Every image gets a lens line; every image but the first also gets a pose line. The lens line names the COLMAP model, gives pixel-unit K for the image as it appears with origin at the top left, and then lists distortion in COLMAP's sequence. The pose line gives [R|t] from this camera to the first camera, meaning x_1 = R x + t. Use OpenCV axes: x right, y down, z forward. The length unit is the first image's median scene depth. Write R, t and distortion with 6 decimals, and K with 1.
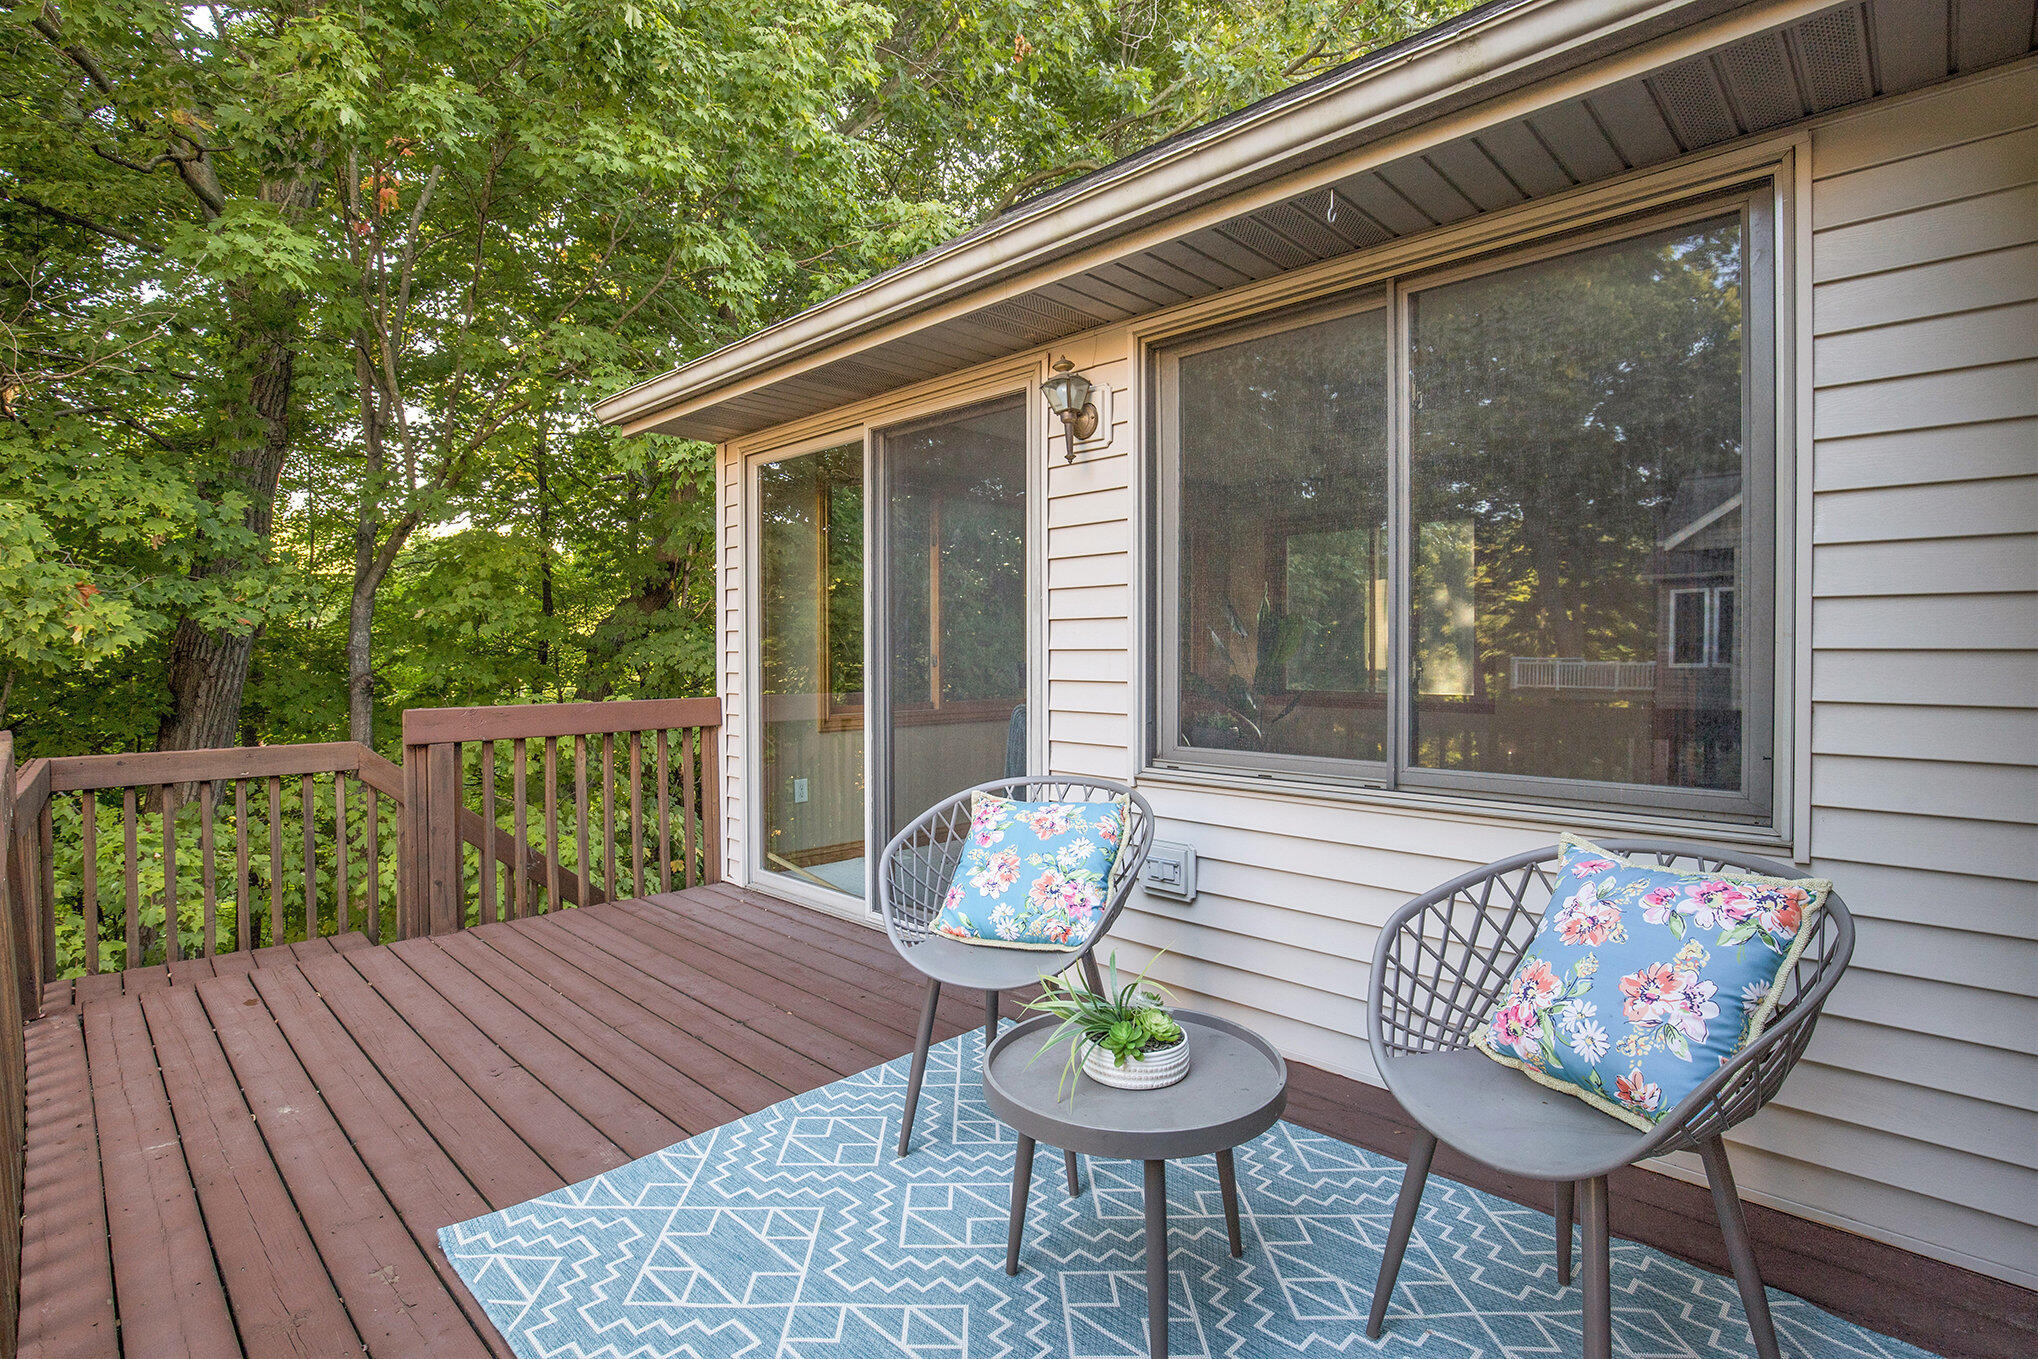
lens RADIAL K [[978.9, 0, 1022.7], [0, 978.9, 667.4], [0, 0, 1]] dist [-0.031542, 0.002501]
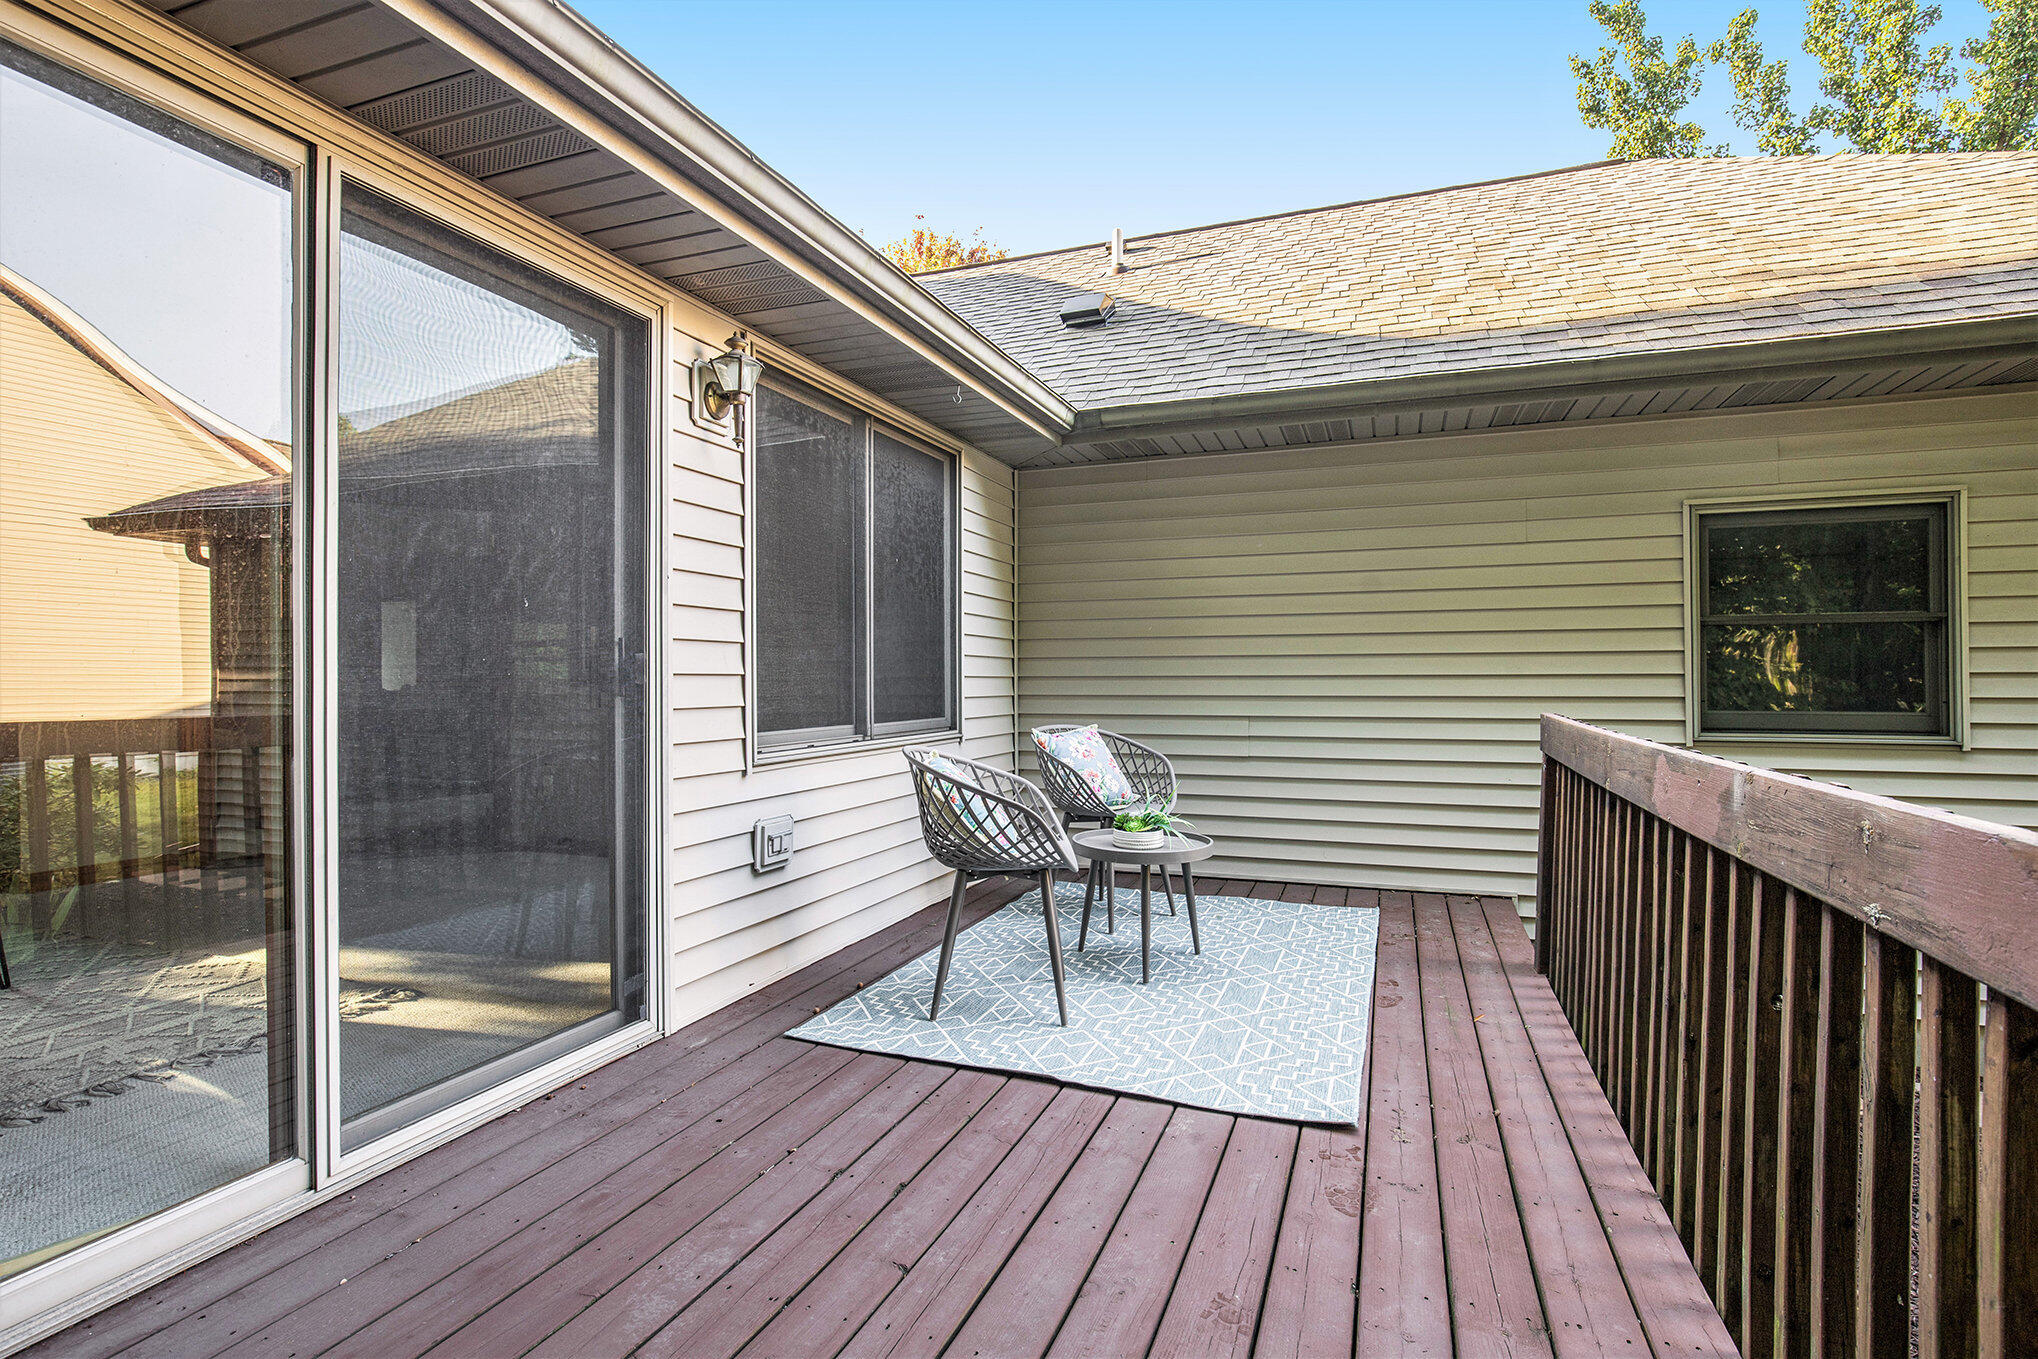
lens RADIAL K [[978.9, 0, 1028.5], [0, 978.9, 684.8], [0, 0, 1]] dist [-0.031542, 0.002501]
pose [[-0.395697, -0.001410, 0.918380, -1.110715], [0.019173, 0.999768, 0.009796, 0.024377], [-0.918181, 0.021485, -0.395578, 1.314725]]
